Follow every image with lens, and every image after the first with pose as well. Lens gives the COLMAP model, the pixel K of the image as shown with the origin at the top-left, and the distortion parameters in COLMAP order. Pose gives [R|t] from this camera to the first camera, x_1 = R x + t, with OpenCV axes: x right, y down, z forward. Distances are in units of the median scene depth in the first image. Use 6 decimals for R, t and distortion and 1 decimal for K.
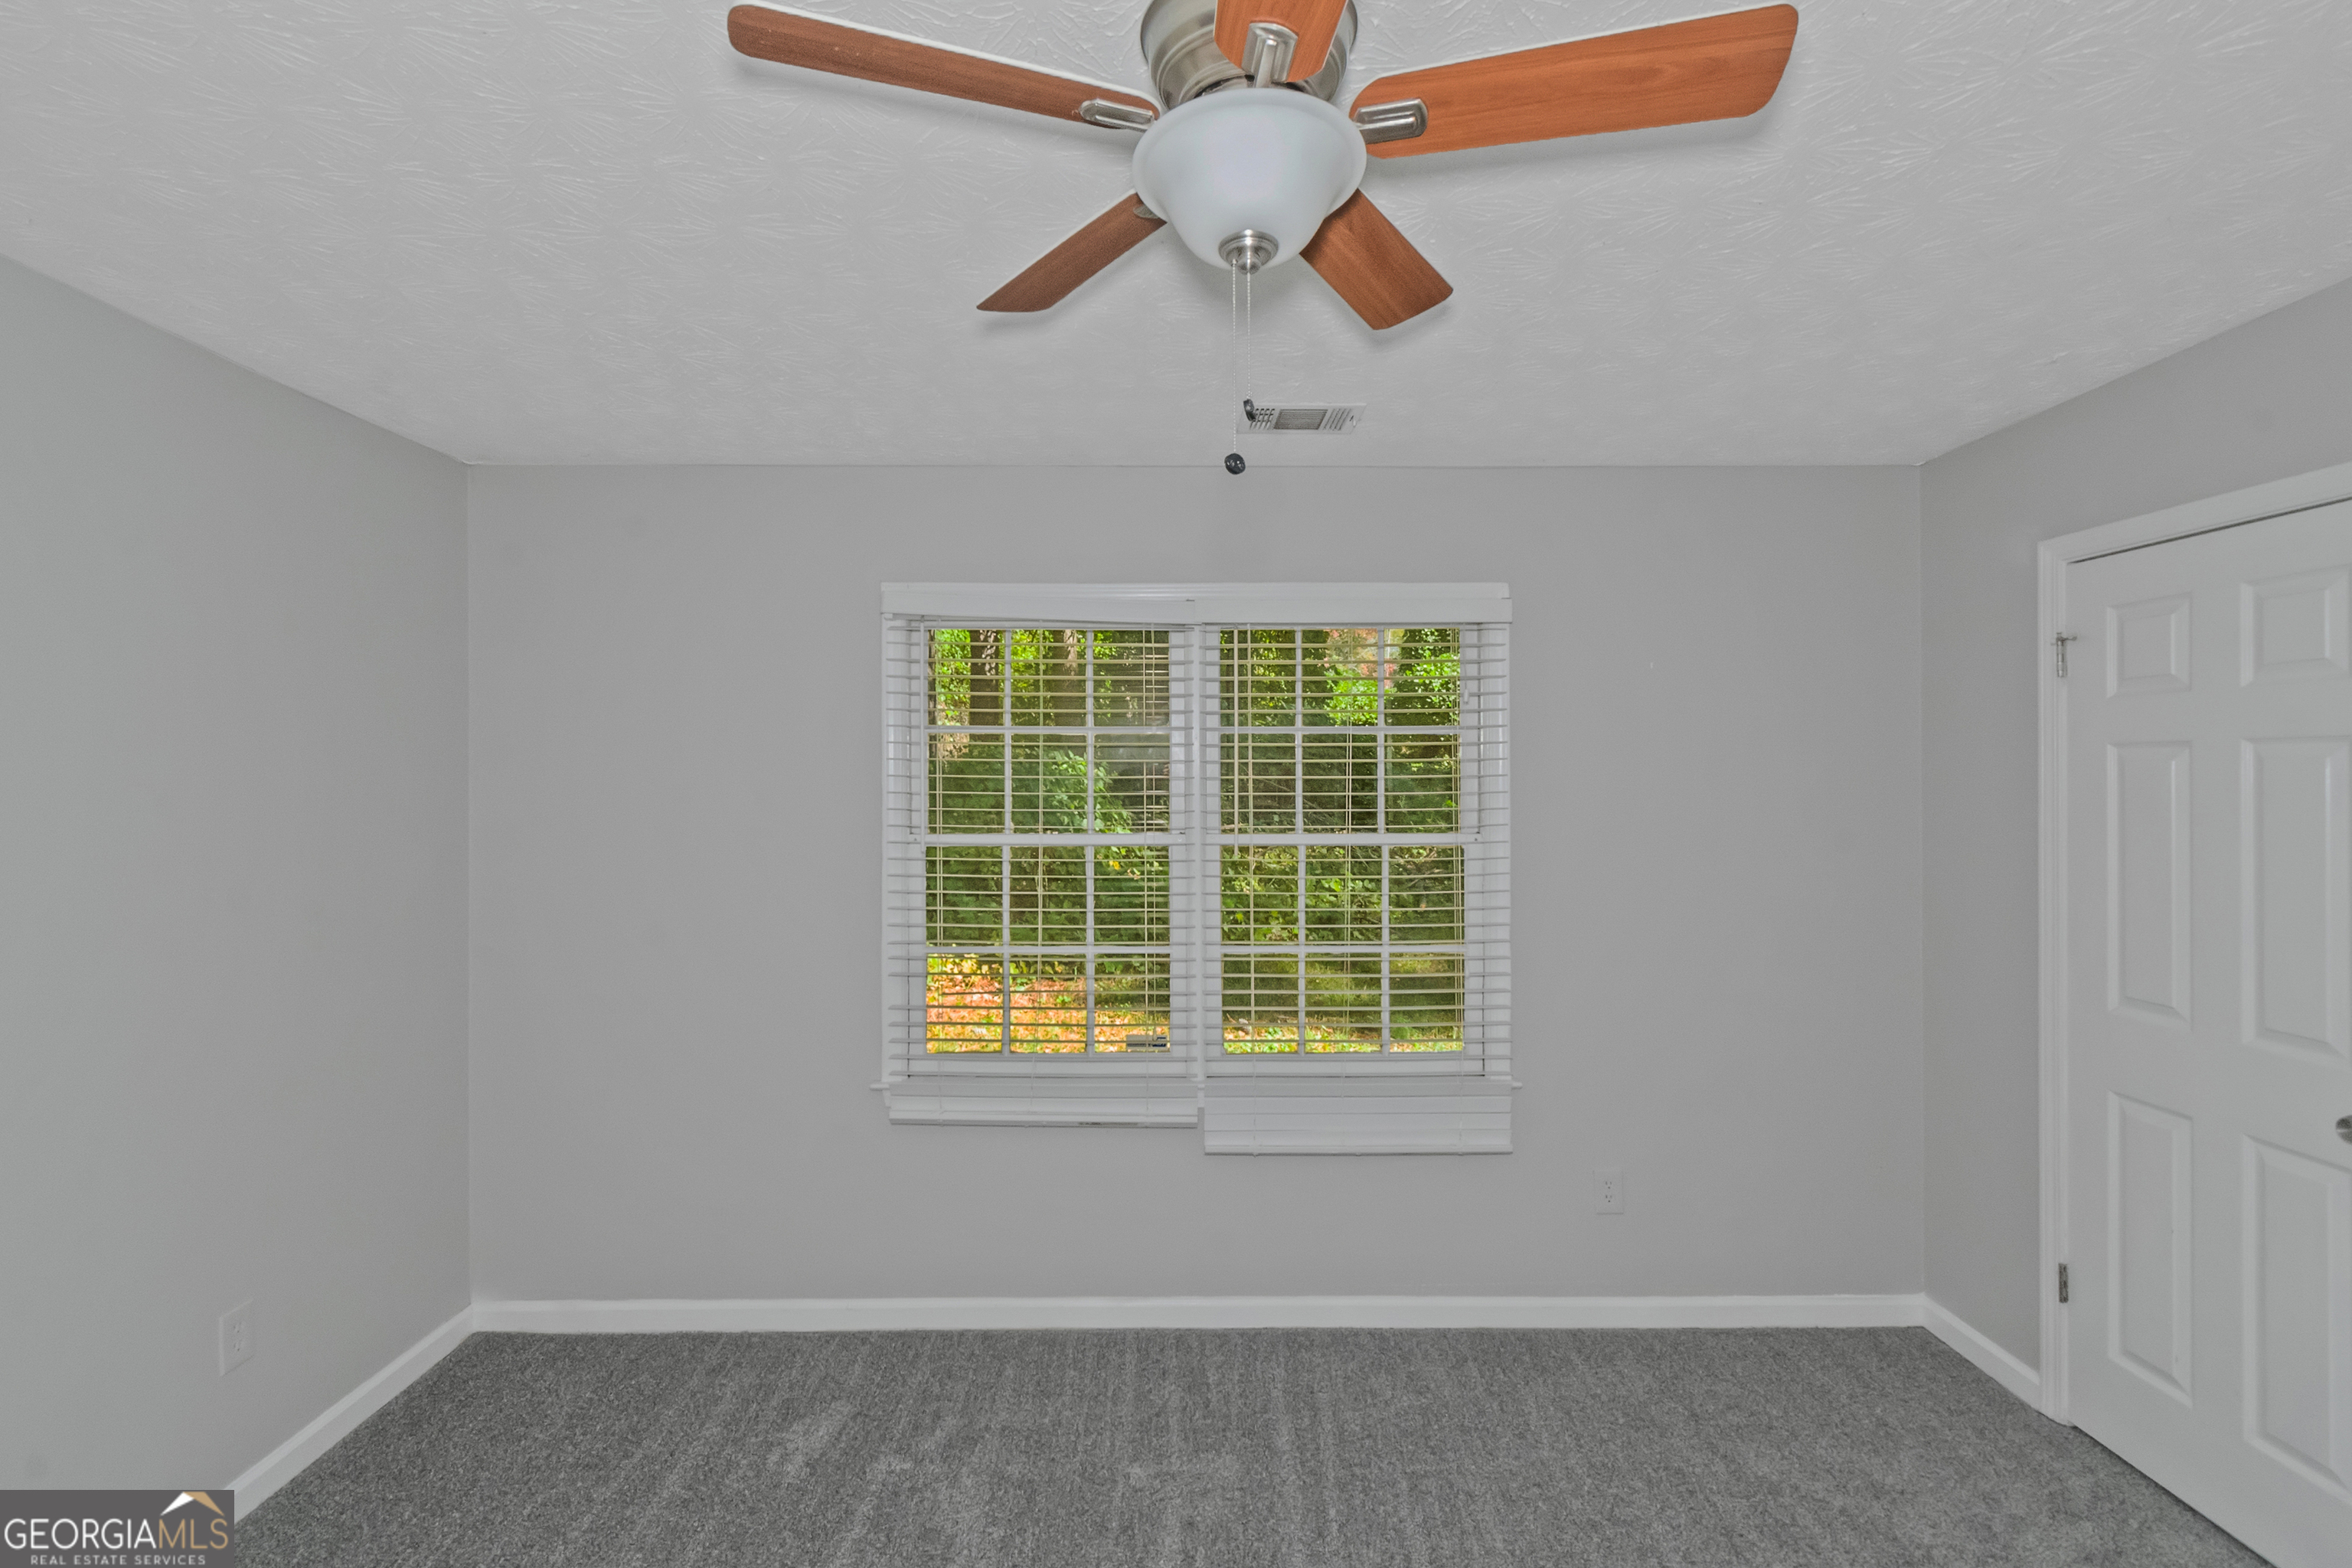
lens RADIAL K [[1043.0, 0, 1176.0], [0, 1043.0, 784.0], [0, 0, 1]] dist [0.002101, 0.000501]
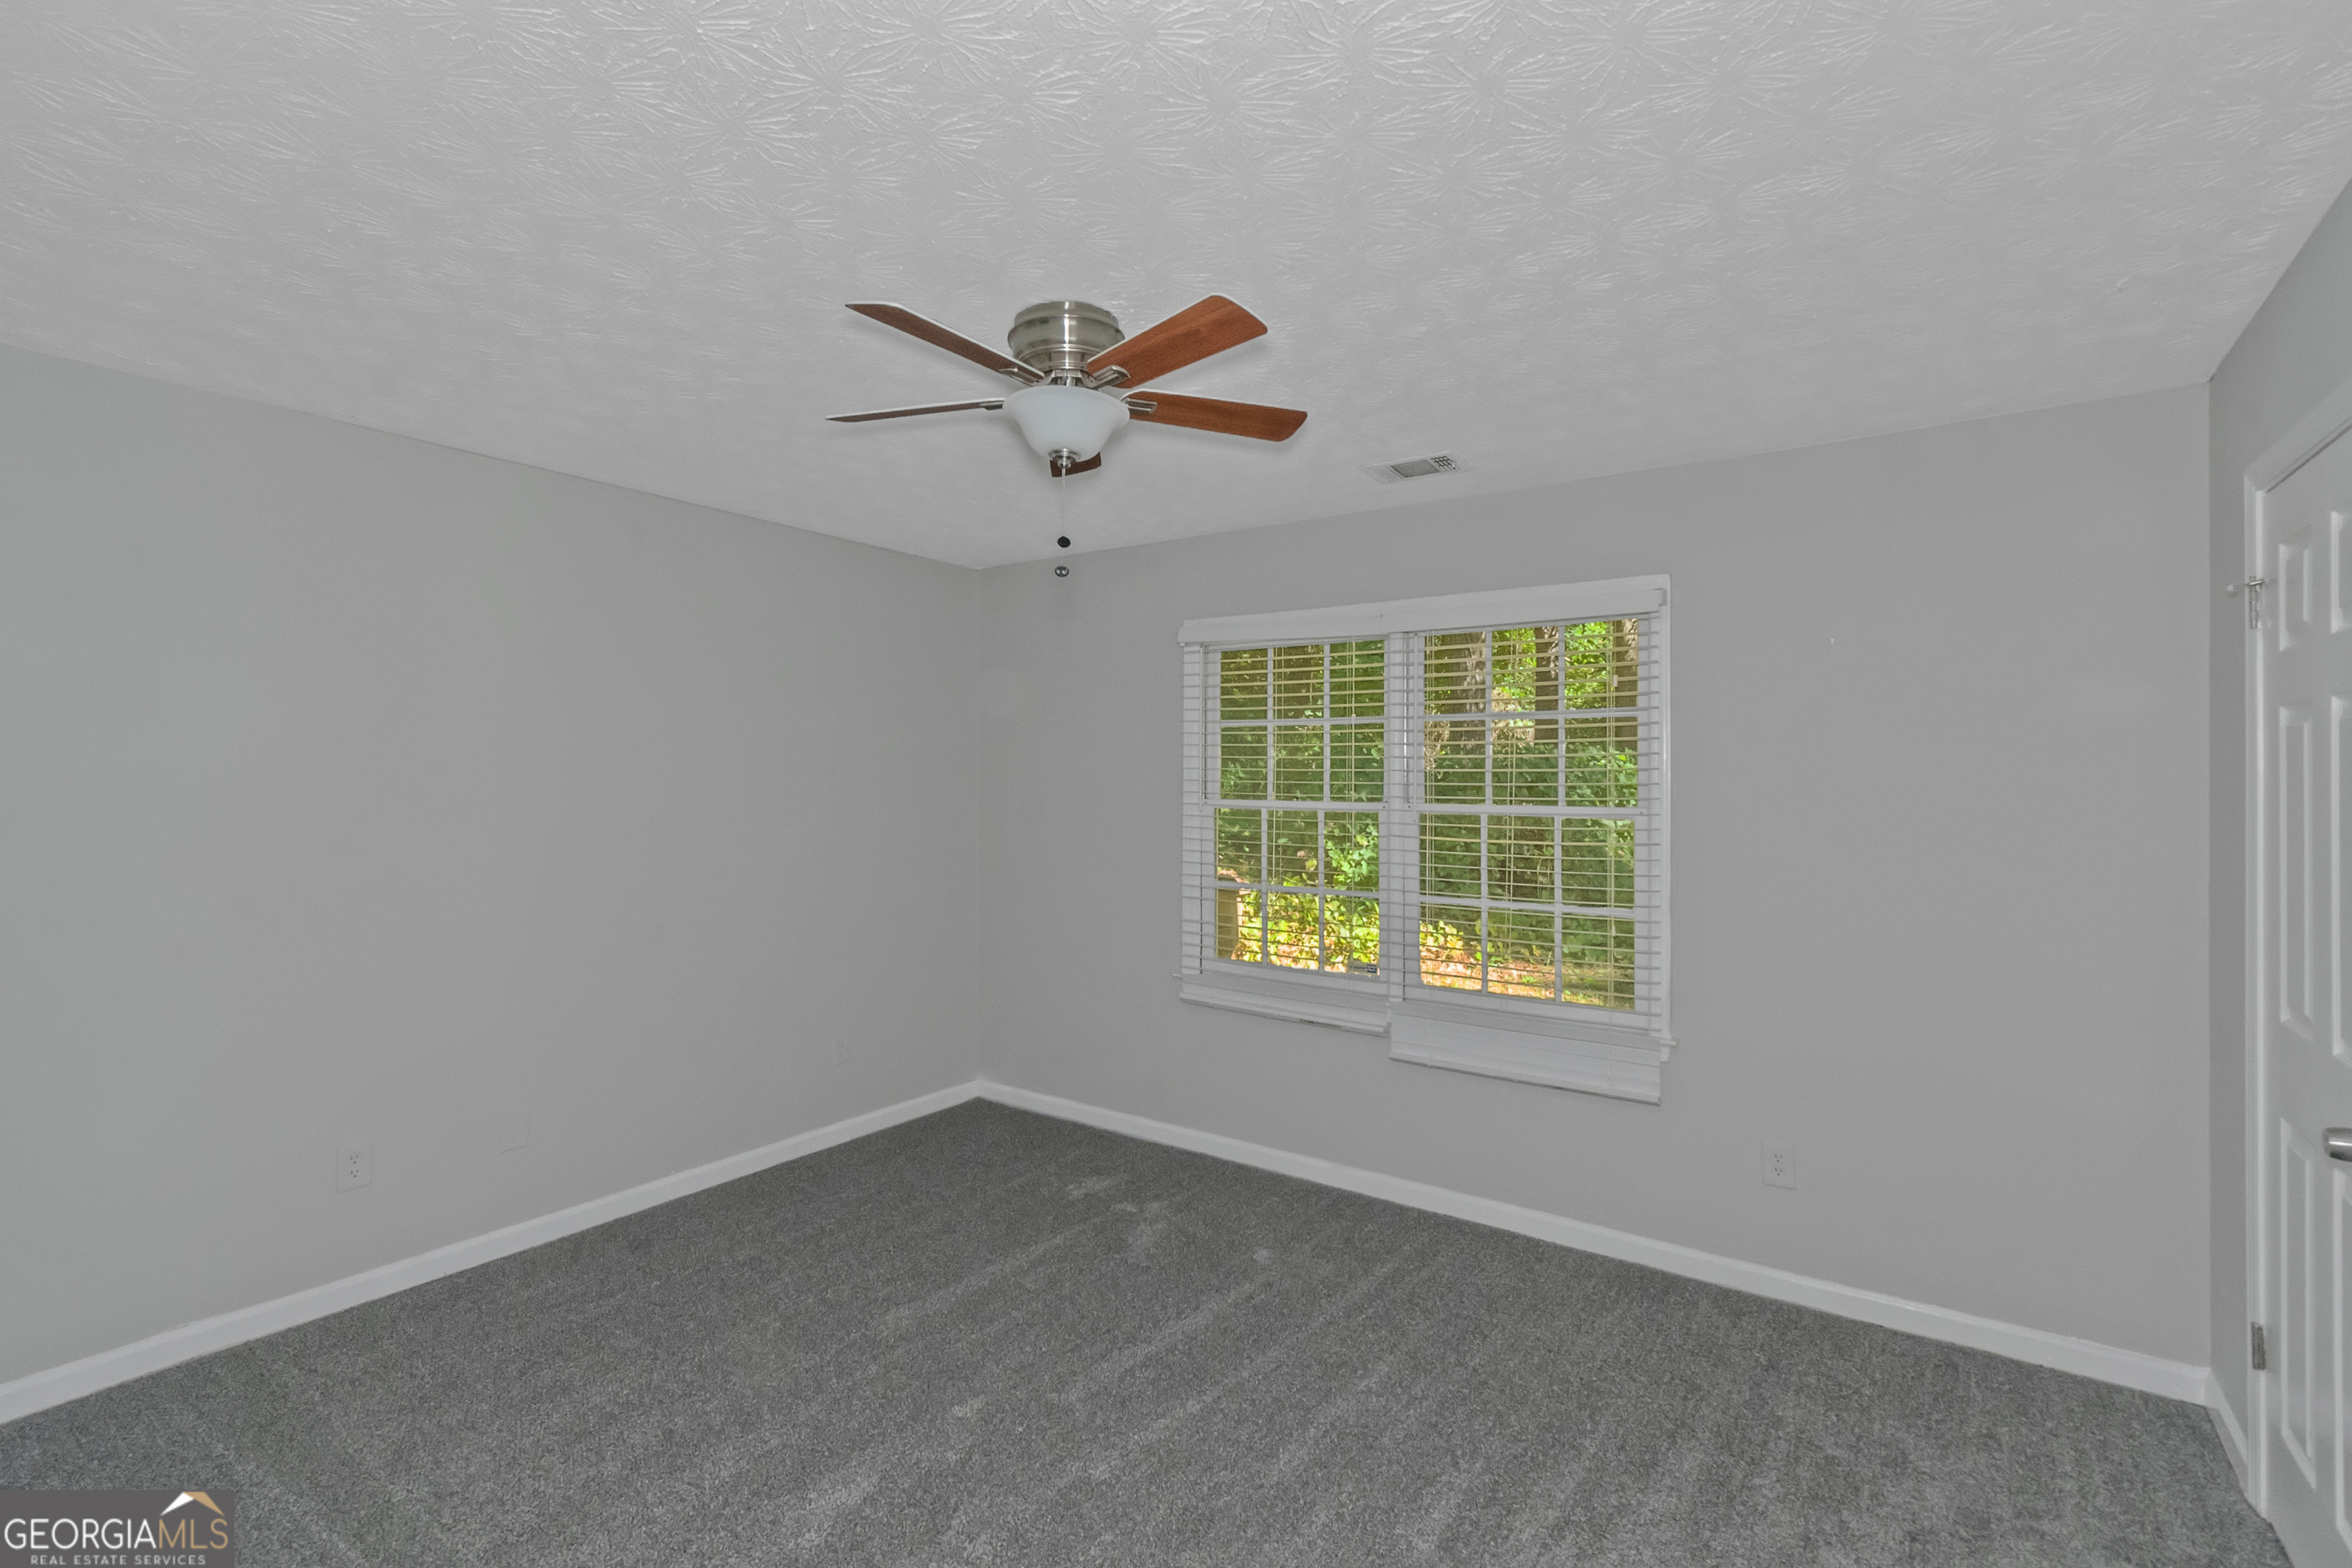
lens RADIAL K [[1081.8, 0, 1190.8], [0, 1081.8, 743.5], [0, 0, 1]] dist [0.001899, -0.000286]
pose [[0.817310, -0.013150, -0.576048, 0.565174], [0.008416, 0.999905, -0.010884, -0.010844], [0.576137, 0.004047, 0.817343, -0.194967]]
